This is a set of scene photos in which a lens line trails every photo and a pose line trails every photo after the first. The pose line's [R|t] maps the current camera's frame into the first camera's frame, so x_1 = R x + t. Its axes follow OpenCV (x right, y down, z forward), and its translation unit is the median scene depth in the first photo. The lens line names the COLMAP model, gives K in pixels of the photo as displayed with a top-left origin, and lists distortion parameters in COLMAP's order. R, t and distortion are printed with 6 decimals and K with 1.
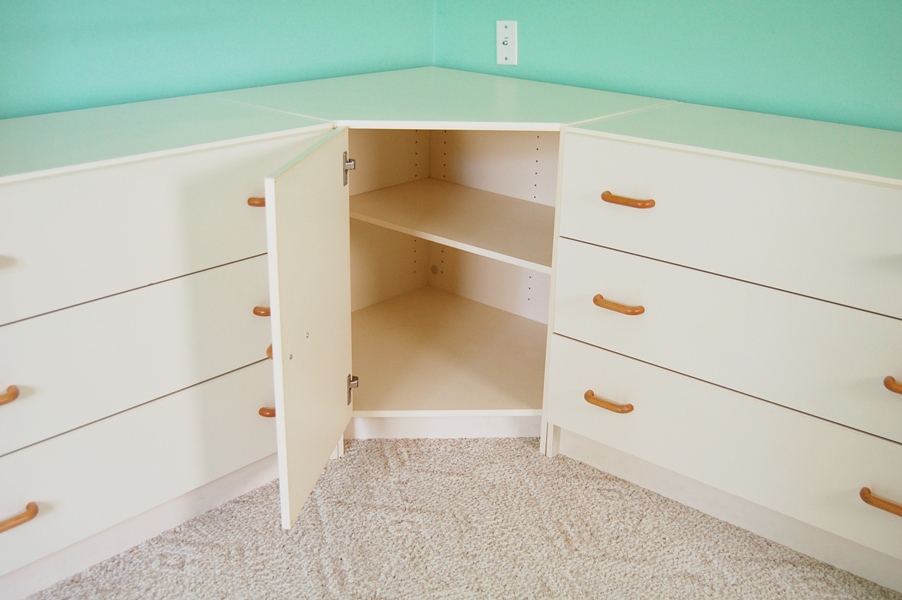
lens RADIAL K [[962.9, 0, 449.0], [0, 962.9, 304.1], [0, 0, 1]] dist [-0.058573, 0.000000]
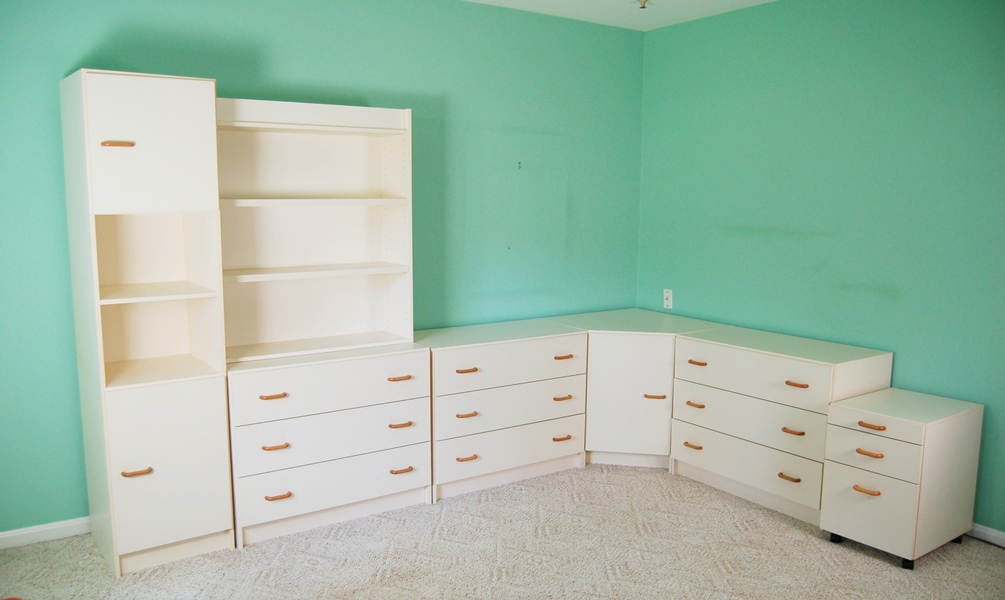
lens RADIAL K [[812.5, 0, 502.0], [0, 812.5, 308.9], [0, 0, 1]] dist [-0.061164, 0.005417]
pose [[0.969311, 0.021003, -0.244937, 0.182896], [-0.074492, 0.974595, -0.211224, 0.222428], [0.234278, 0.222988, 0.946251, -1.087816]]
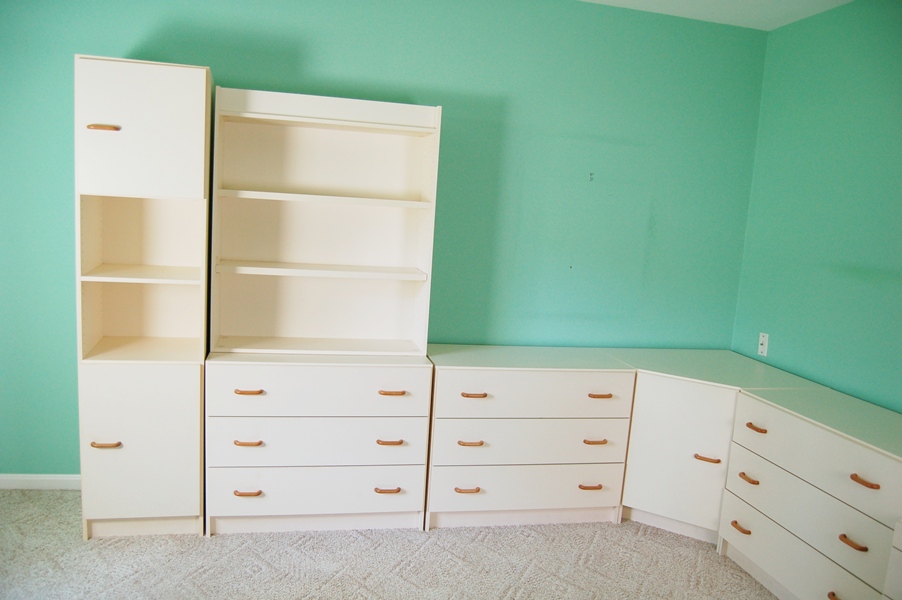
lens RADIAL K [[723.0, 0, 451.2], [0, 723.0, 306.2], [0, 0, 1]] dist [-0.074726, 0.016546]
pose [[0.804073, 0.118644, -0.582572, 0.463014], [-0.257380, 0.952769, -0.161202, 0.053717], [0.535931, 0.279561, 0.796633, -0.594089]]
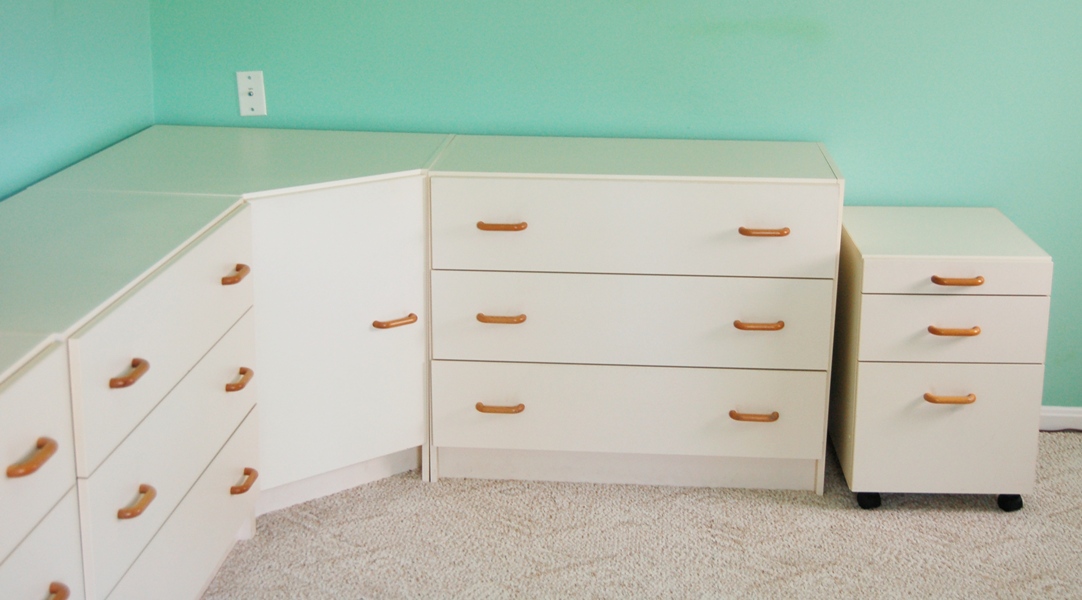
lens RADIAL K [[1427.9, 0, 543.8], [0, 1427.9, 292.0], [0, 0, 1]] dist [-0.078128, 0.000000]
pose [[0.799156, -0.178321, 0.574066, -0.682609], [0.217899, 0.975971, -0.000172, -0.016939], [-0.560241, 0.125226, 0.818809, -0.375566]]
